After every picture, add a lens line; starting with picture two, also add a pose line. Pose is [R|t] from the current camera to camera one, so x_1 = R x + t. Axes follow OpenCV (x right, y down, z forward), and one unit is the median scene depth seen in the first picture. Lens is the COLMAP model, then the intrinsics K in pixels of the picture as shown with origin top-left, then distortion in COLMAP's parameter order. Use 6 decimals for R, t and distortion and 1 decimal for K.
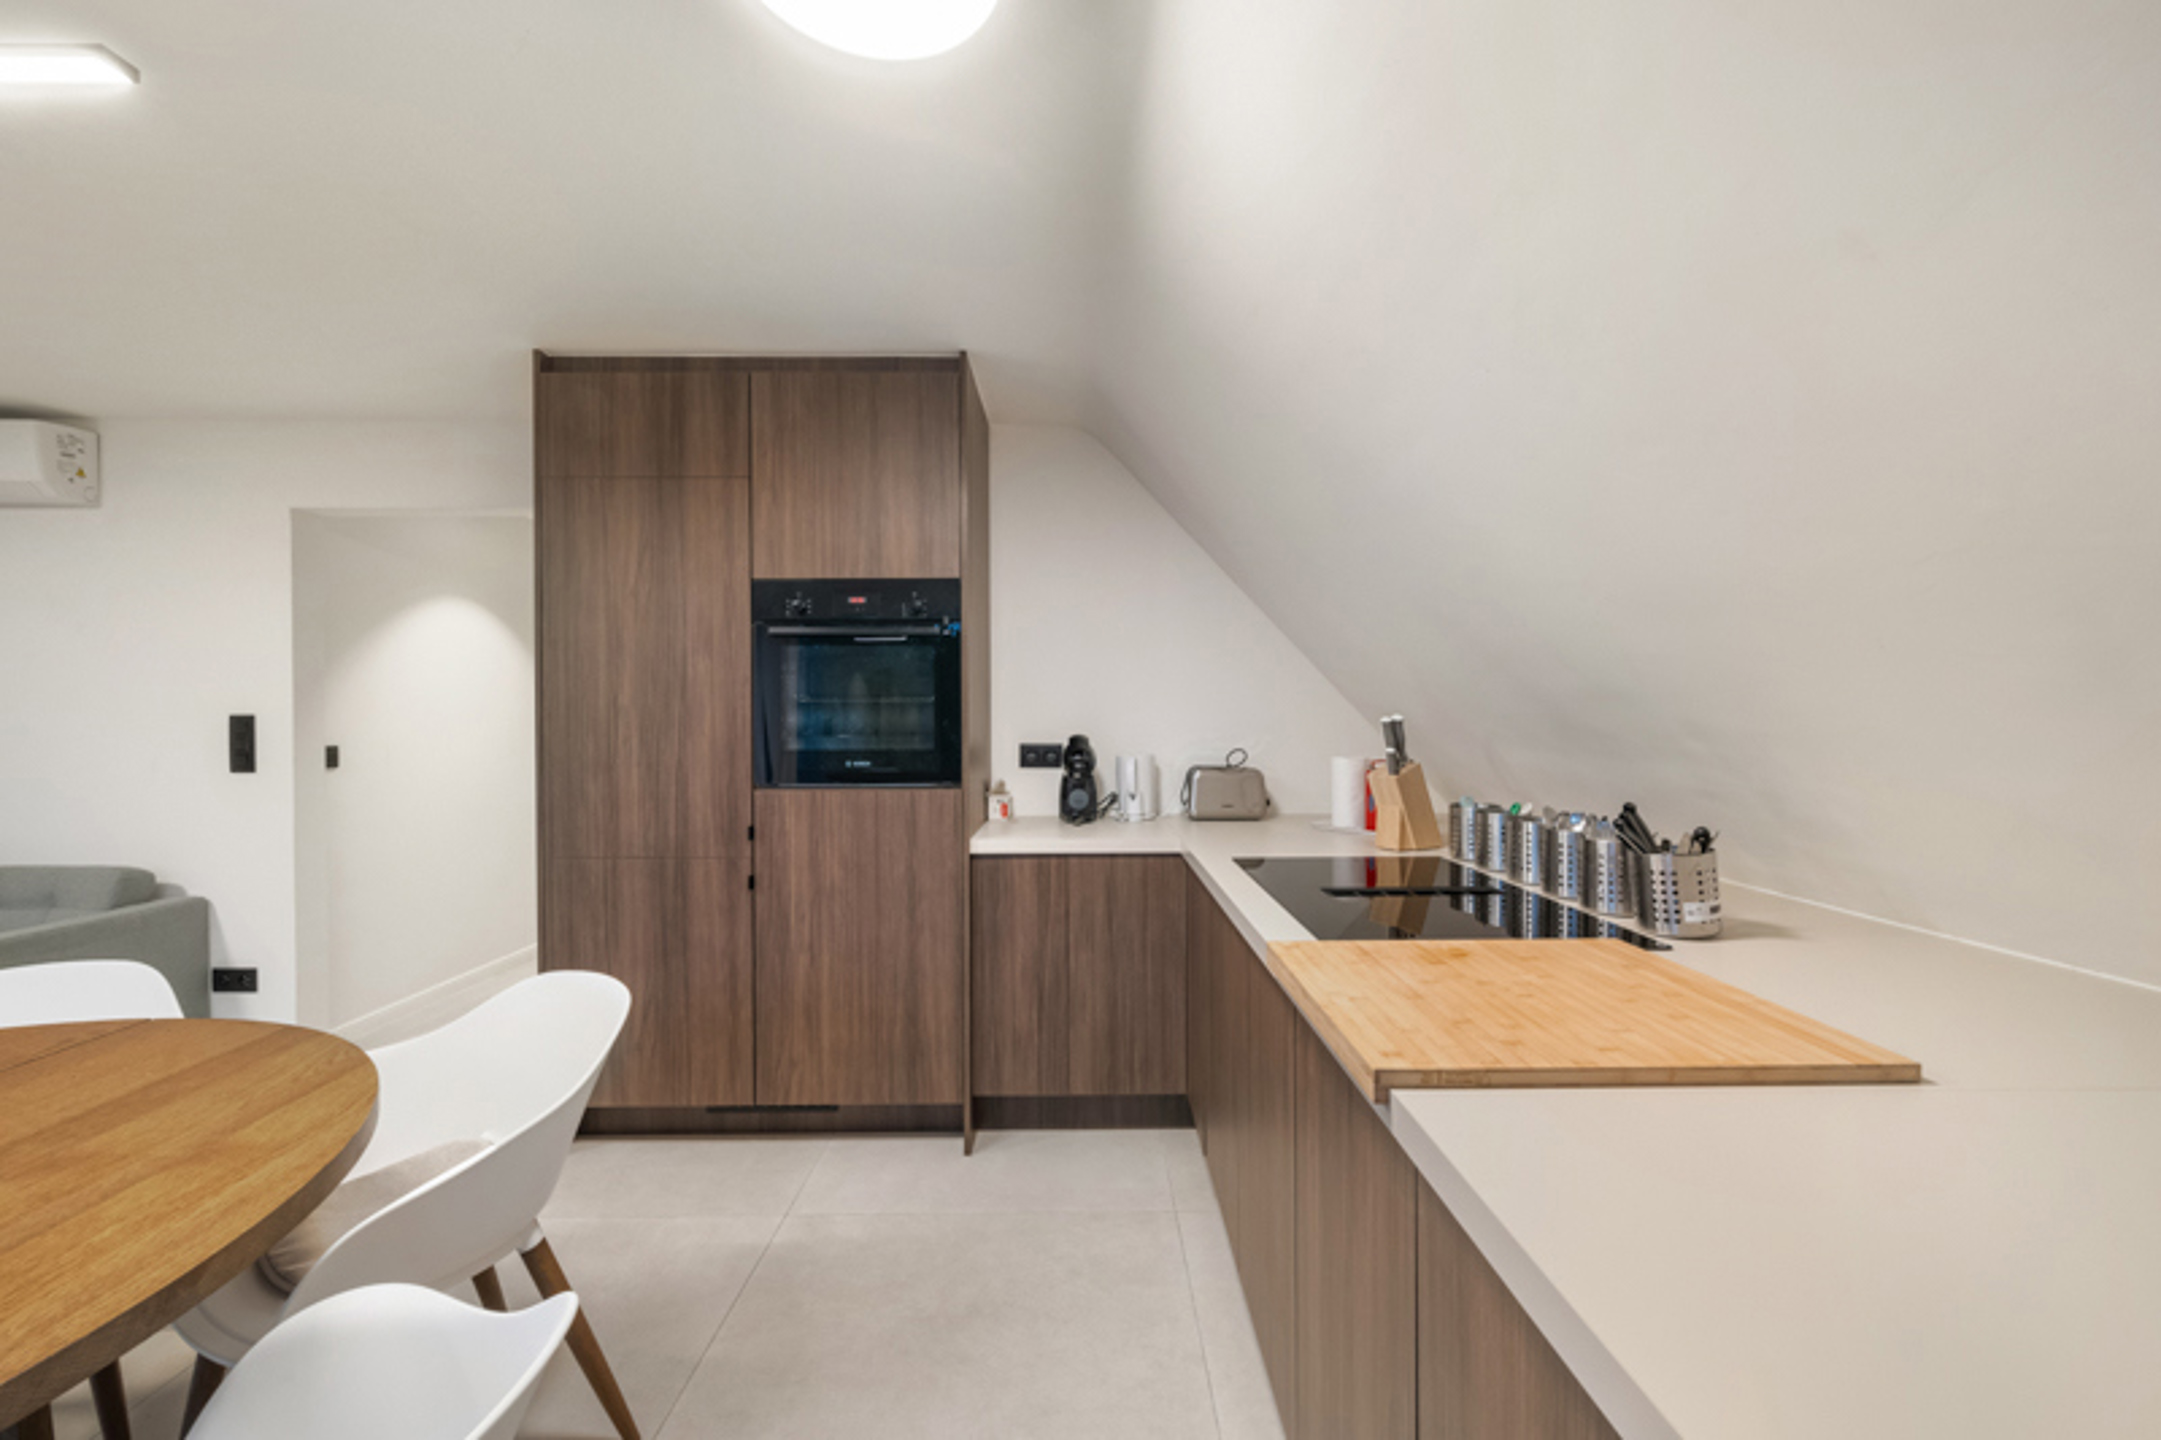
lens RADIAL K [[843.4, 0, 1082.6], [0, 843.4, 717.2], [0, 0, 1]] dist [0.001969, 0.000070]
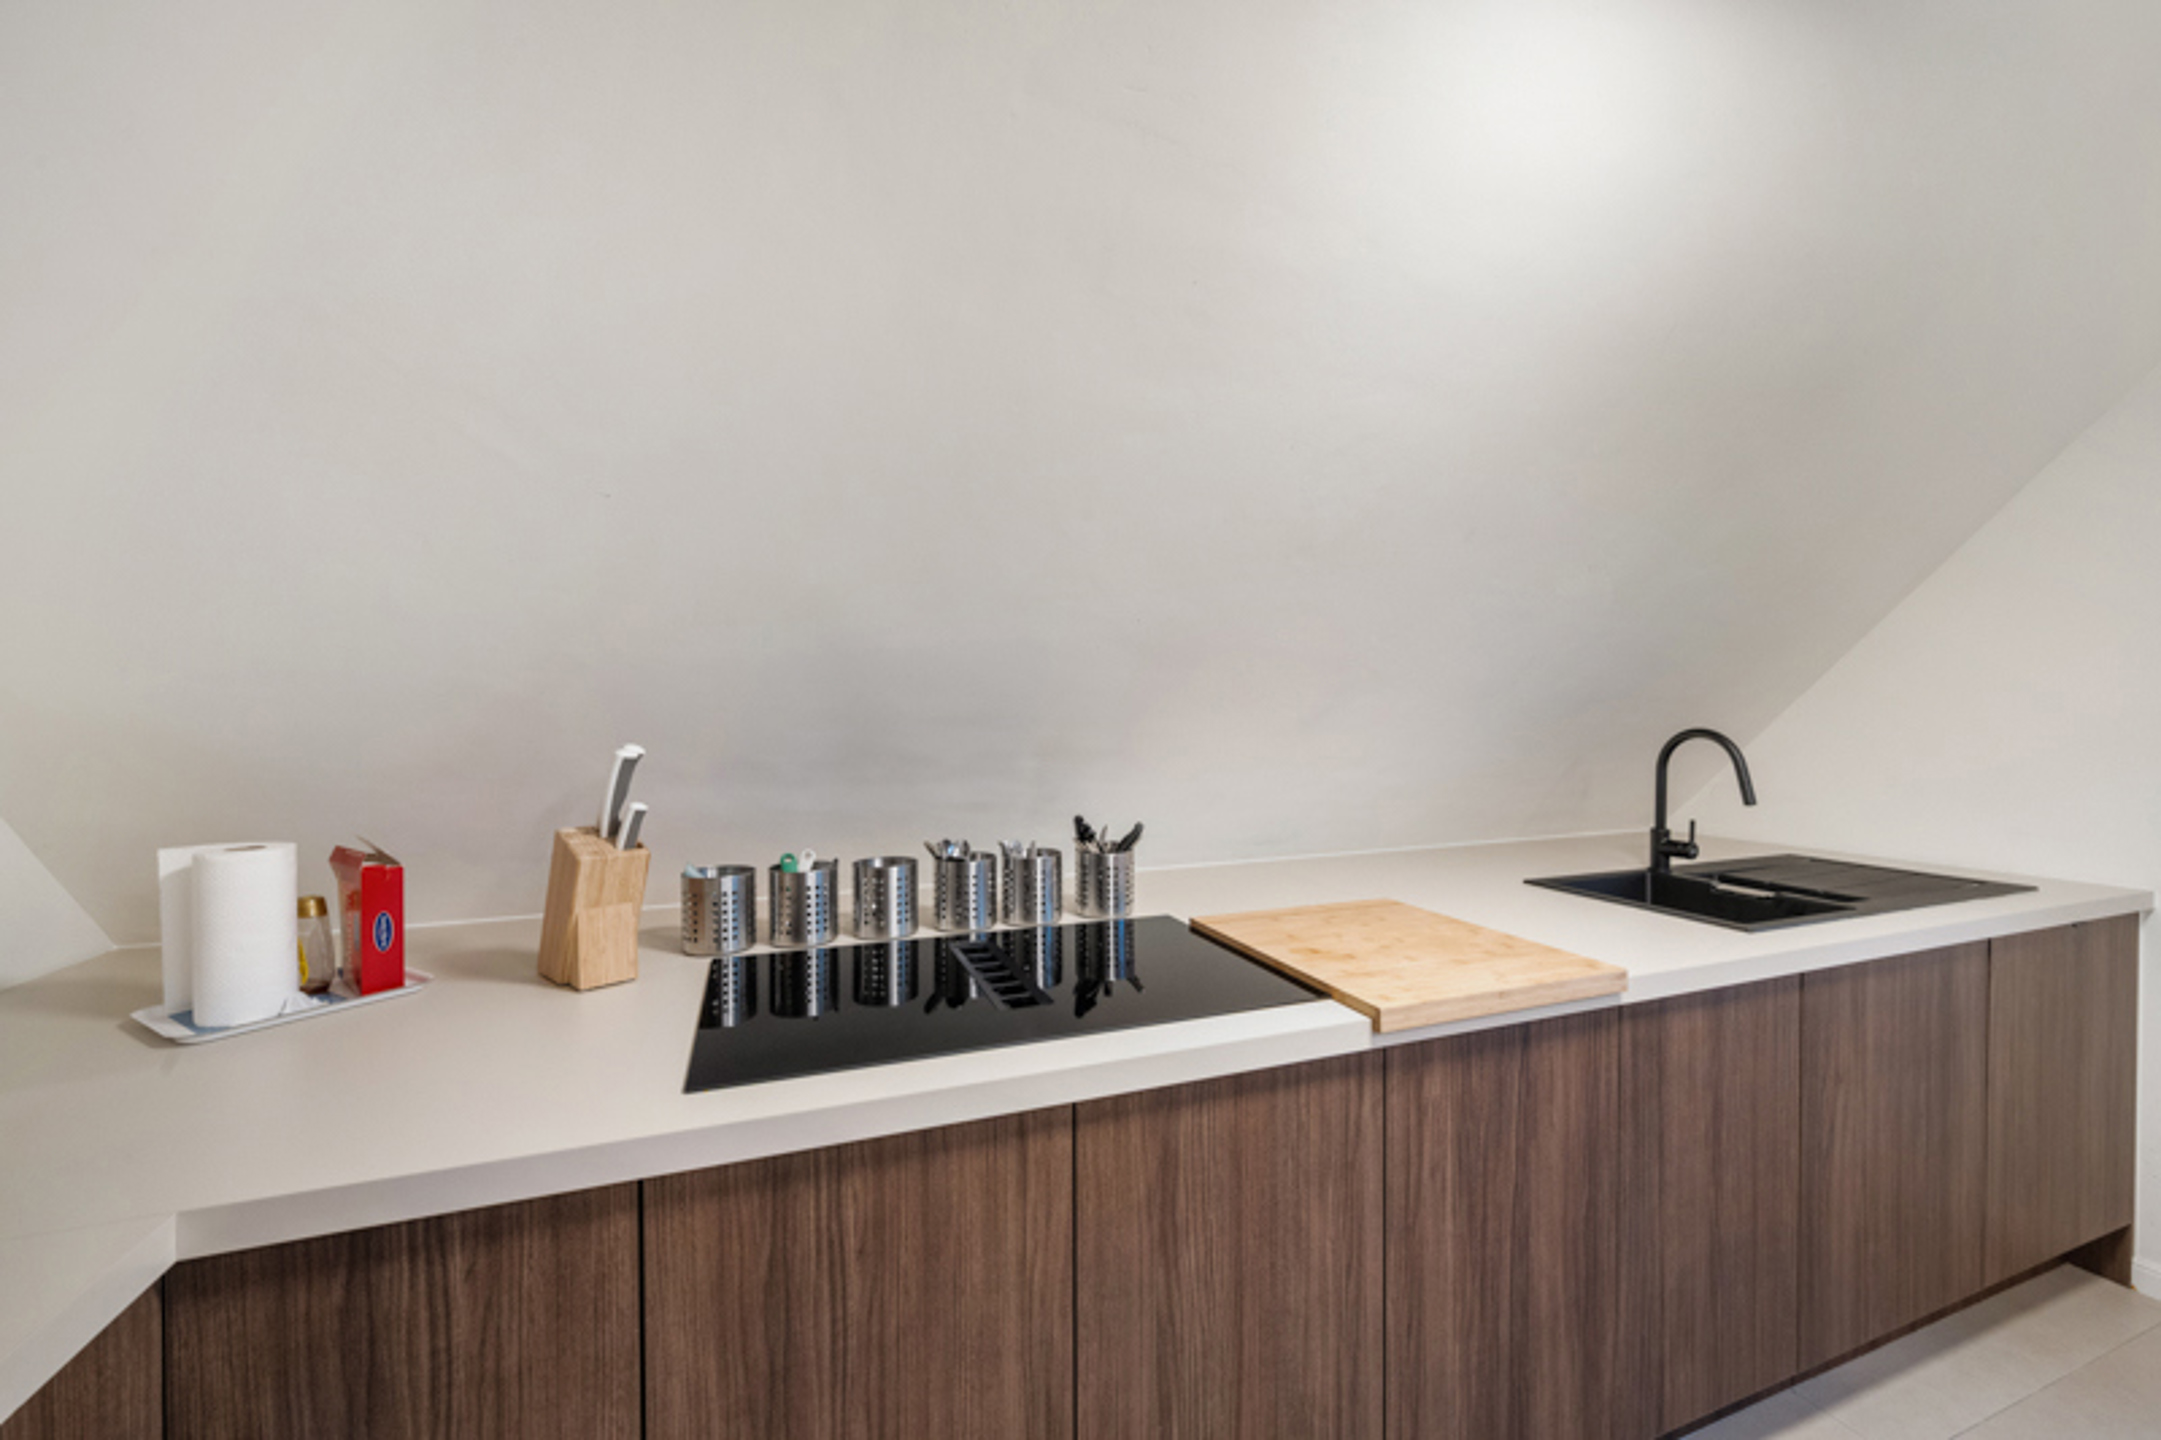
lens RADIAL K [[843.4, 0, 1084.6], [0, 843.4, 725.9], [0, 0, 1]] dist [0.001969, 0.000070]
pose [[-0.355042, -0.002916, 0.934846, -0.527805], [0.005959, 0.999968, 0.005382, -0.032924], [-0.934831, 0.007482, -0.355013, 1.740246]]
